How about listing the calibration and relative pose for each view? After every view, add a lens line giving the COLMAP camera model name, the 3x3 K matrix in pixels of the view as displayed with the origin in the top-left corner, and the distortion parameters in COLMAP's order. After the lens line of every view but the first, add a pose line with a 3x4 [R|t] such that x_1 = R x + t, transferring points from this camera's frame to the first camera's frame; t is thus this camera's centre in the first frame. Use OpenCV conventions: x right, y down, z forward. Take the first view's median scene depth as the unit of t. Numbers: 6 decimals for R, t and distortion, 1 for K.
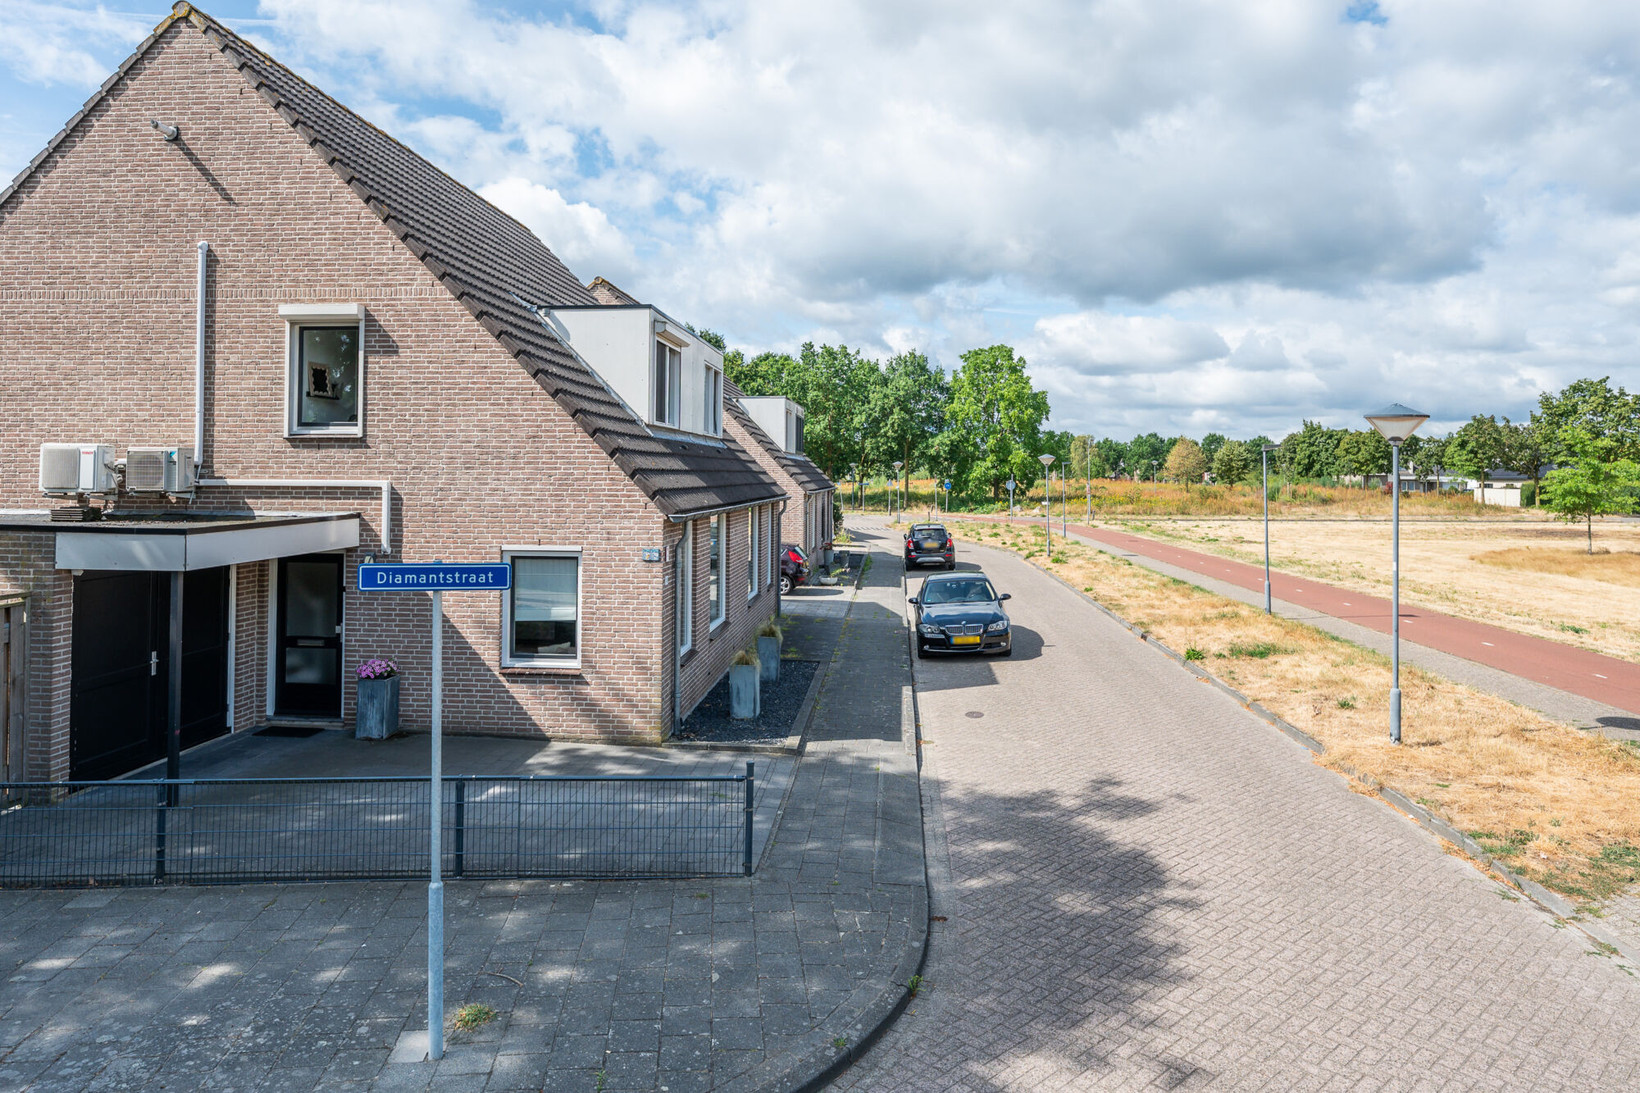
lens RADIAL K [[974.1, 0, 815.0], [0, 974.1, 548.2], [0, 0, 1]] dist [0.007078, -0.002210]
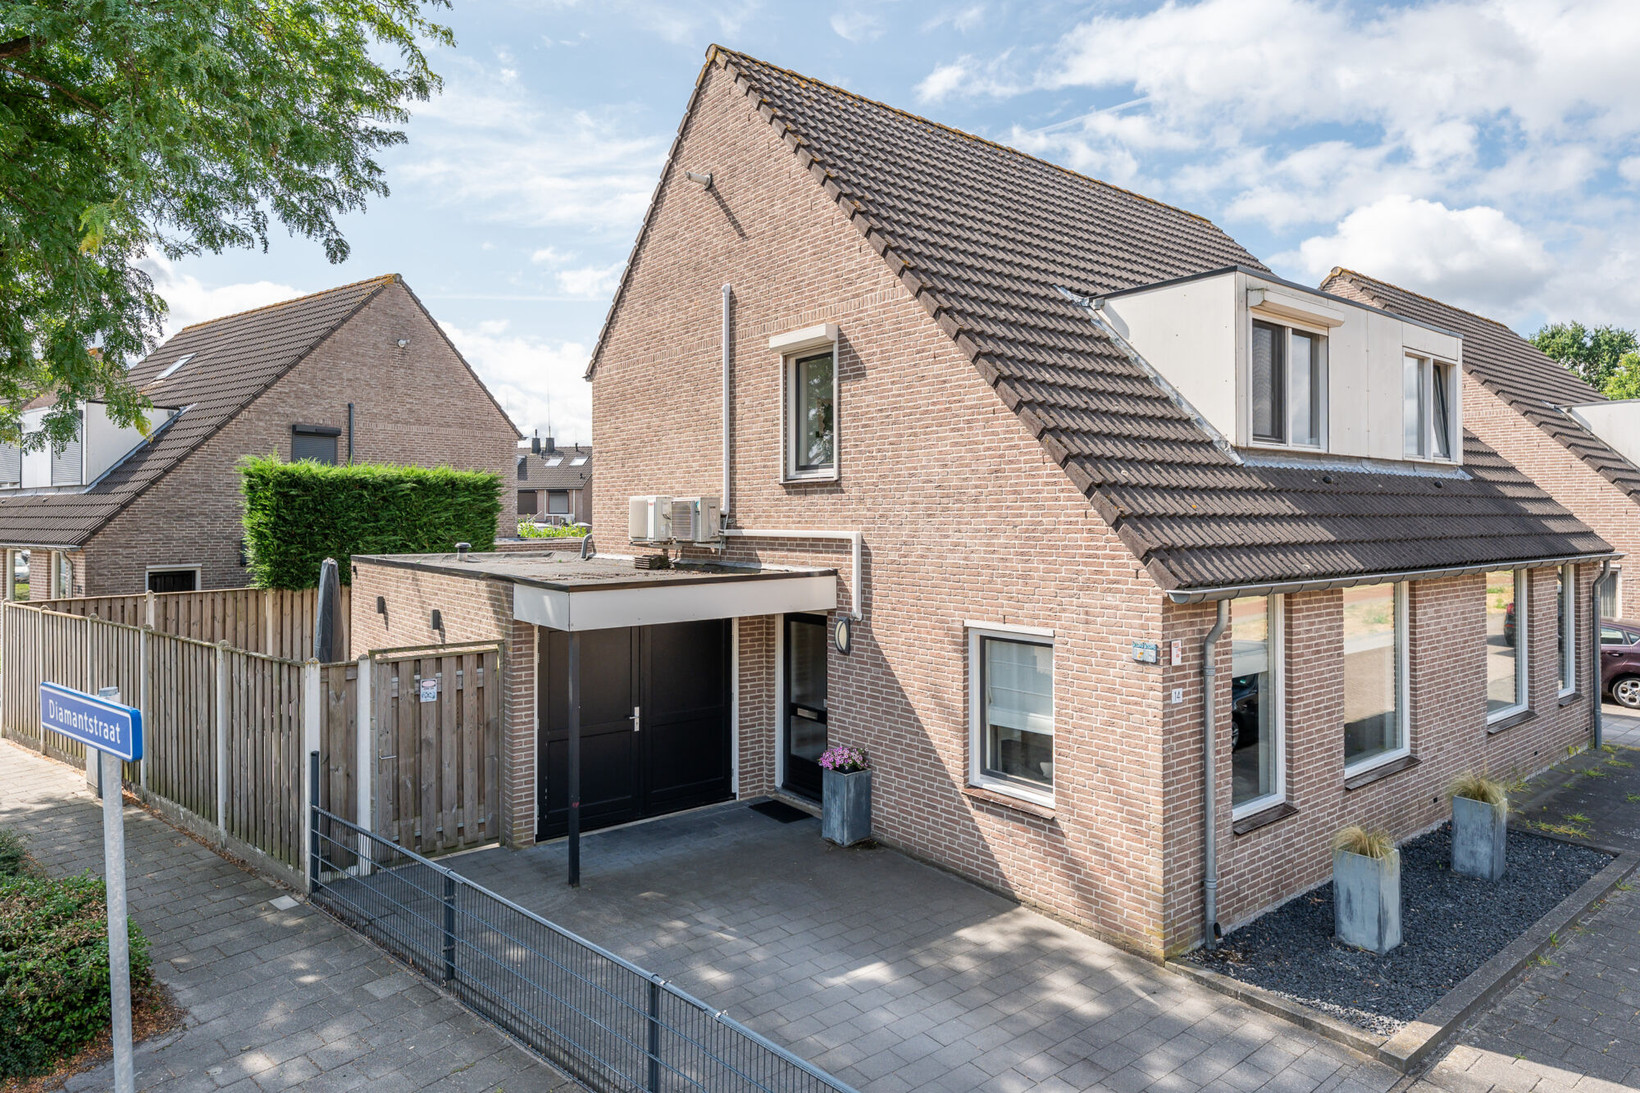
lens RADIAL K [[974.1, 0, 847.1], [0, 974.1, 534.0], [0, 0, 1]] dist [0.007078, -0.002210]
pose [[0.684923, 0.007251, -0.728579, 0.154873], [-0.048698, 0.998170, -0.035846, -0.037093], [0.726986, 0.060032, 0.684023, 0.429336]]
